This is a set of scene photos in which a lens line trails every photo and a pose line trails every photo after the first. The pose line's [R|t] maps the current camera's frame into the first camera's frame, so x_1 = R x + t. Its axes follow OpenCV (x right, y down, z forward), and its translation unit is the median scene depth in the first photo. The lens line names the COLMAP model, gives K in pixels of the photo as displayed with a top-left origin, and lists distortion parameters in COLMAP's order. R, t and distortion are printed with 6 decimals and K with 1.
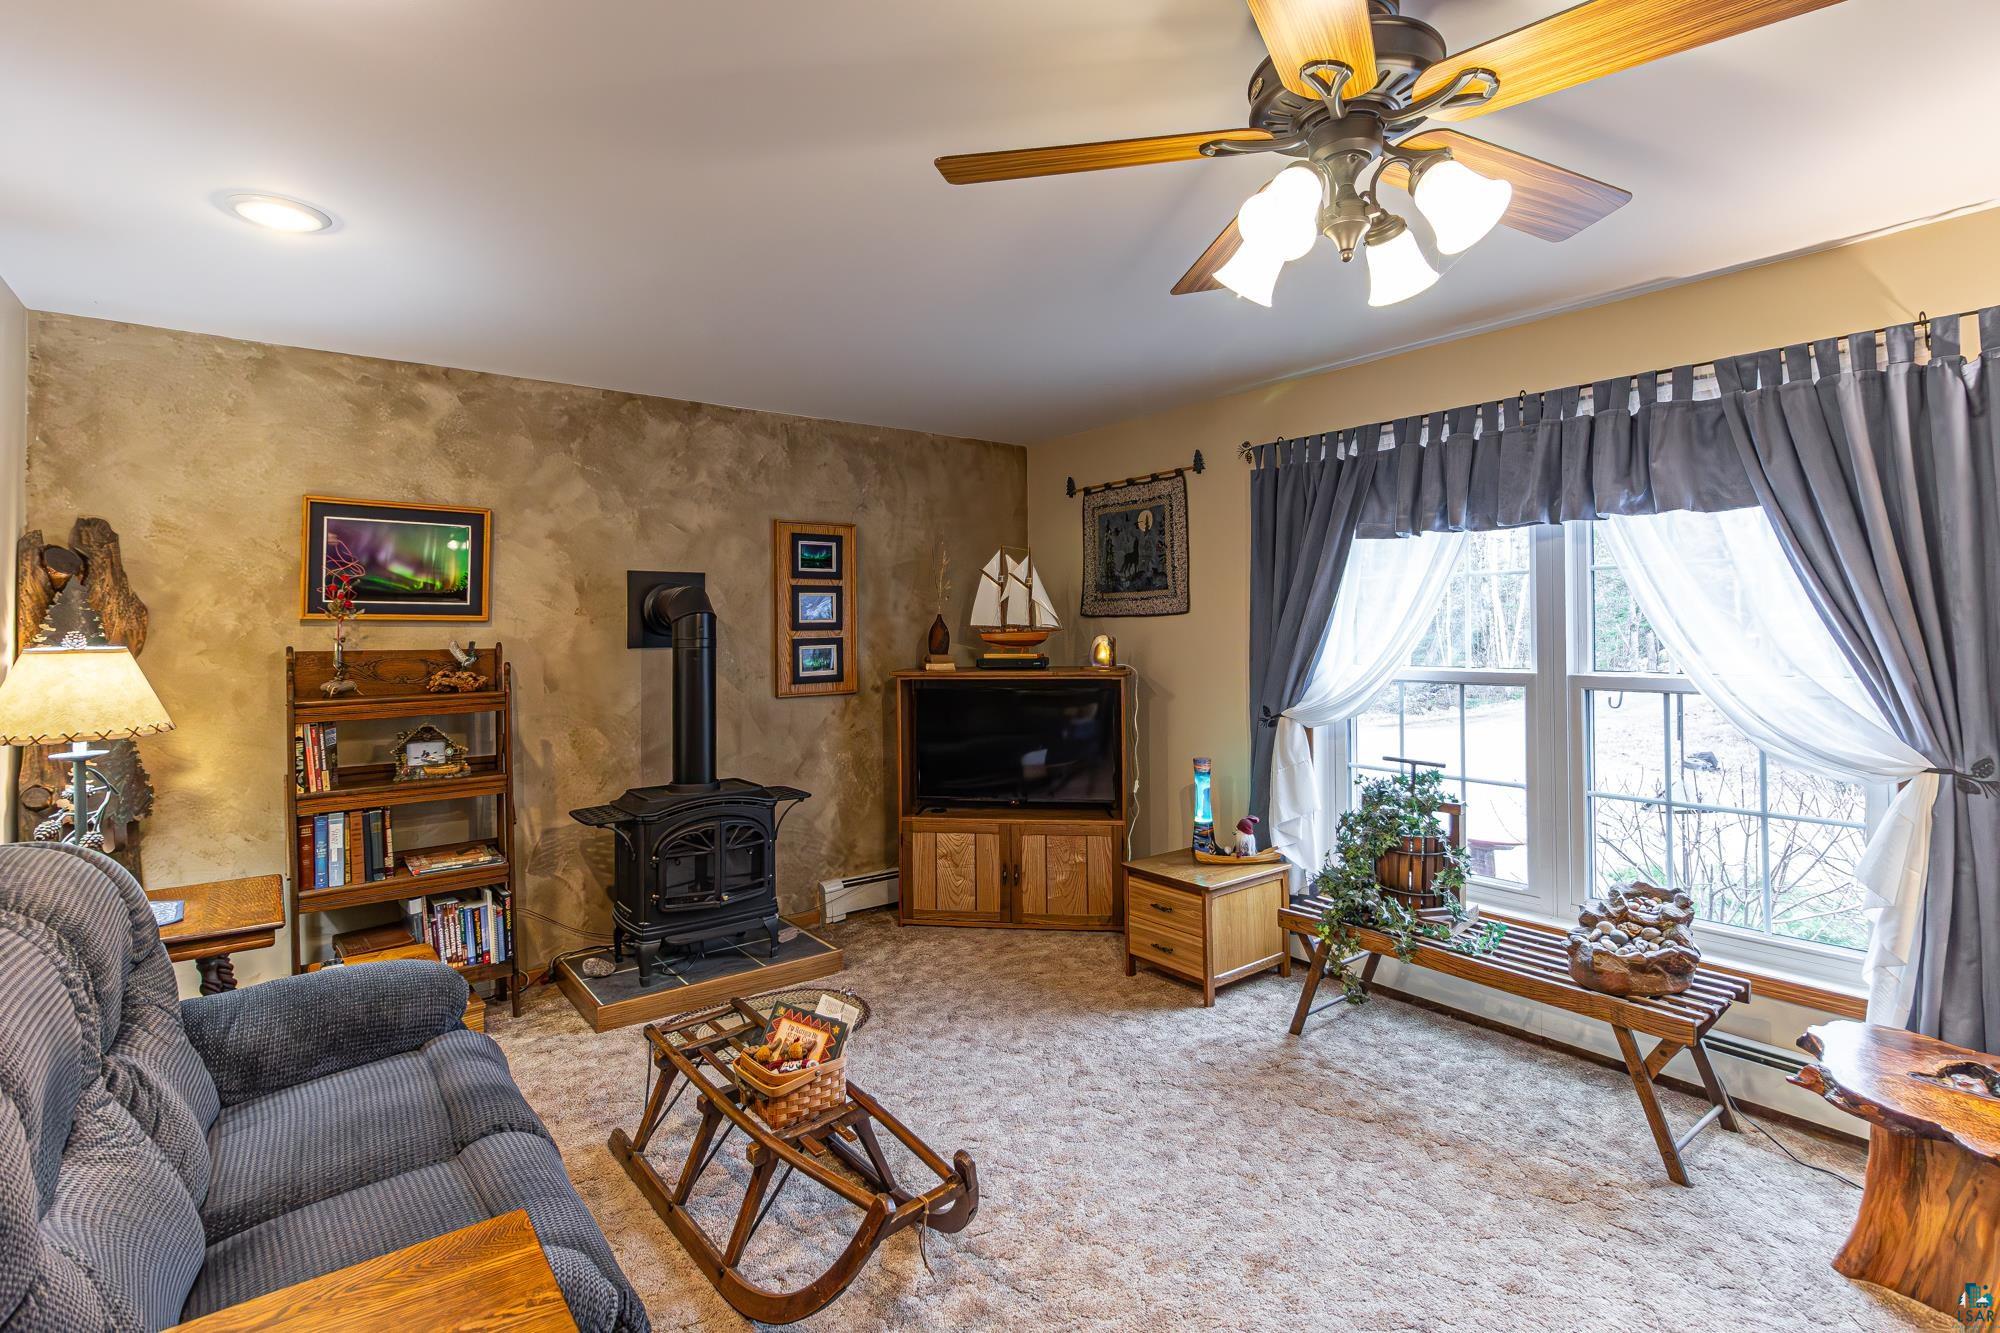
lens RADIAL K [[946.3, 0, 1032.4], [0, 946.3, 615.7], [0, 0, 1]] dist [0.002928, 0.001594]
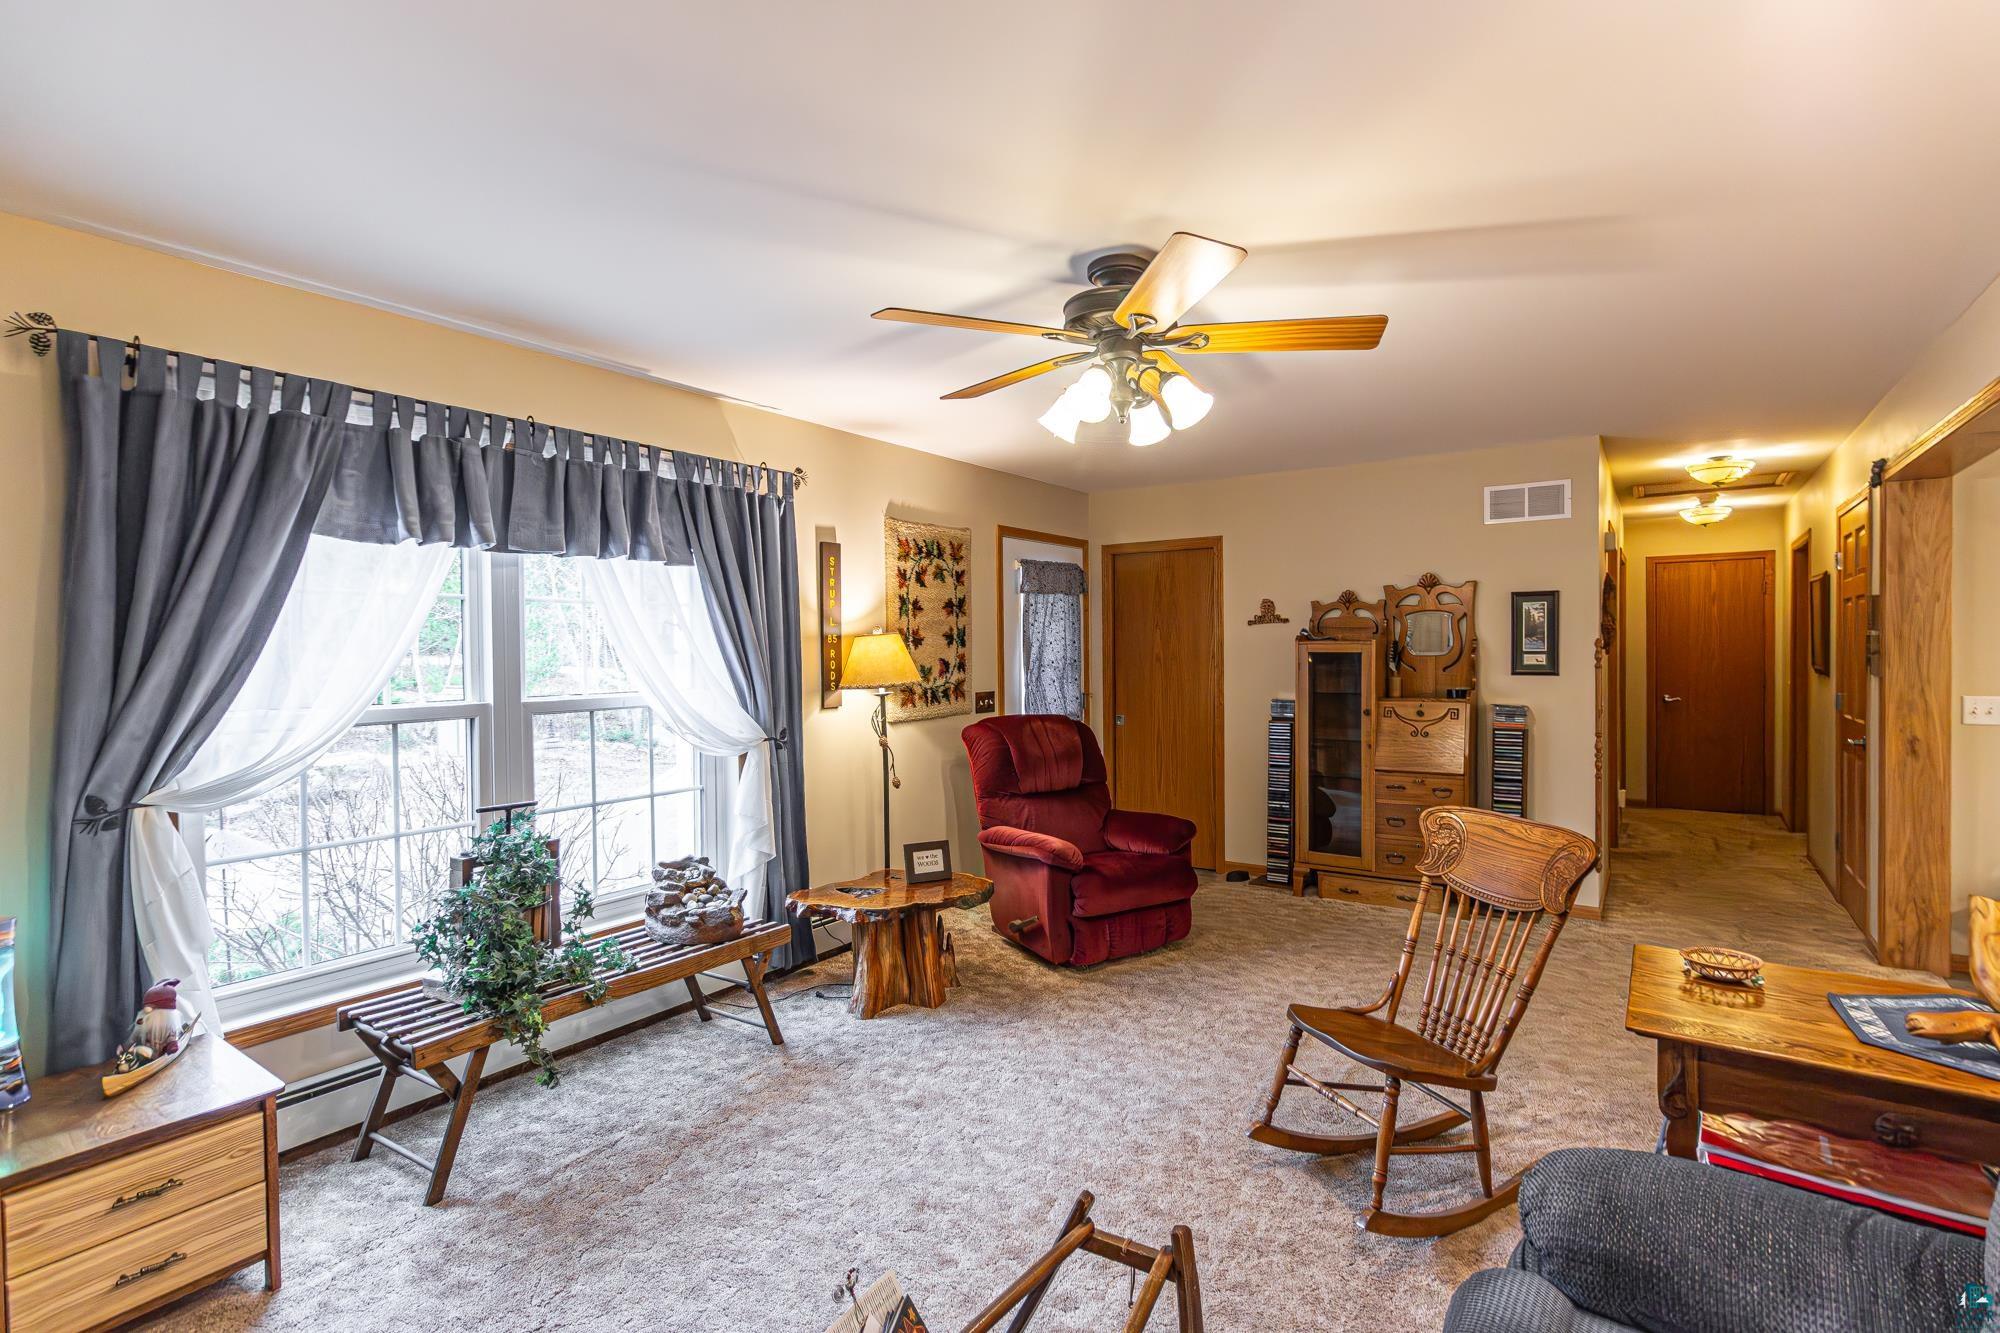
lens RADIAL K [[946.3, 0, 1016.5], [0, 946.3, 660.6], [0, 0, 1]] dist [0.002928, 0.001594]
pose [[-0.288603, -0.002033, 0.957447, -0.512279], [-0.000889, 0.999998, 0.001855, 0.013903], [-0.957448, -0.000316, -0.288604, 0.707009]]
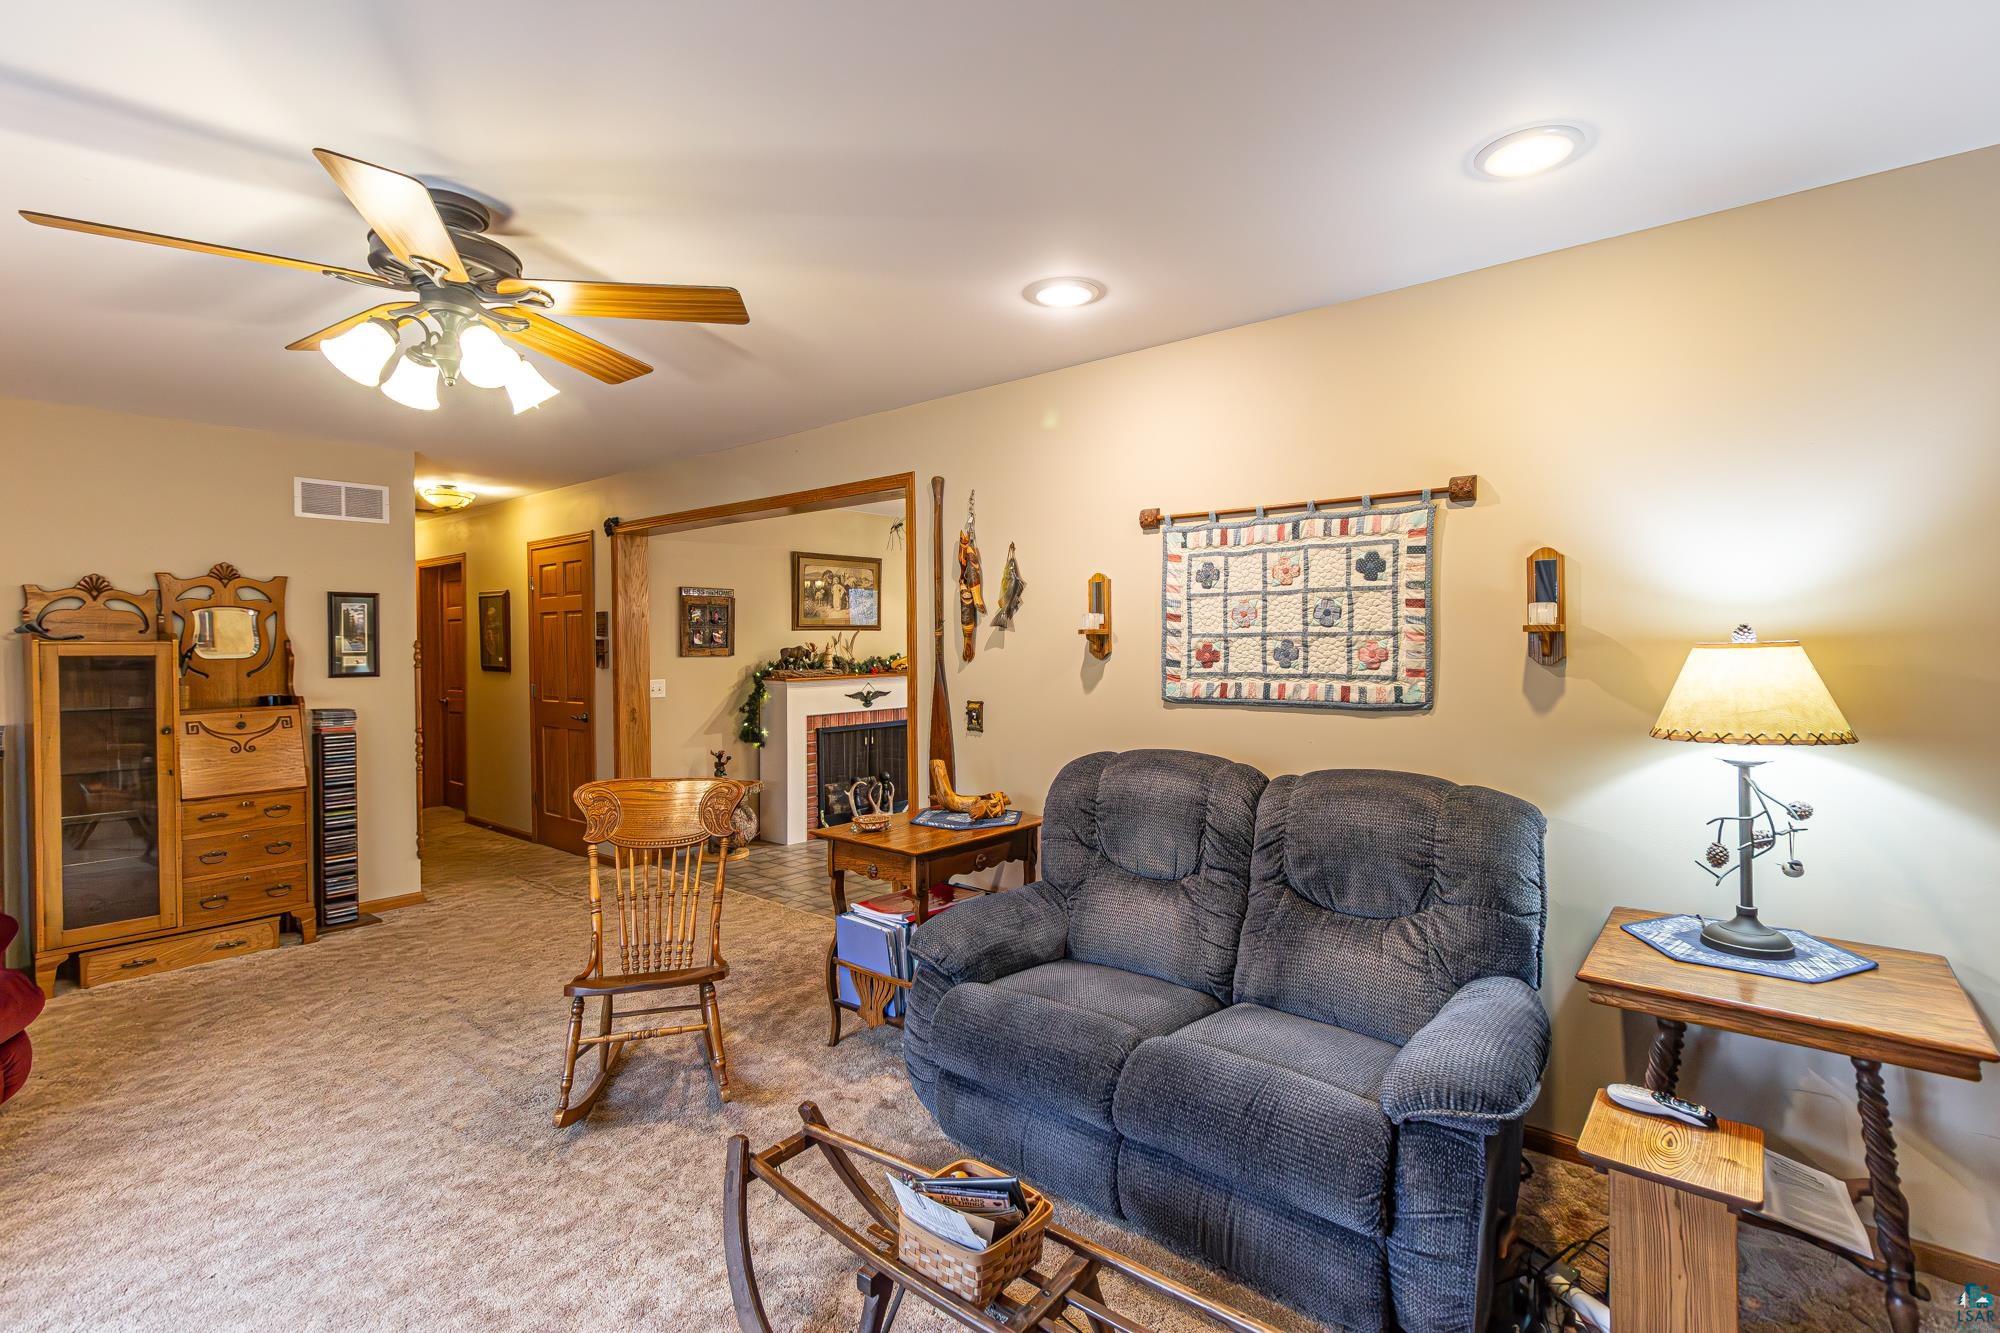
lens RADIAL K [[946.3, 0, 1025.6], [0, 946.3, 643.7], [0, 0, 1]] dist [0.002928, 0.001594]
pose [[-0.979140, 0.017378, -0.202440, -0.097357], [0.019275, 0.999787, -0.007402, 0.017856], [0.202268, -0.011150, -0.979267, 1.105822]]
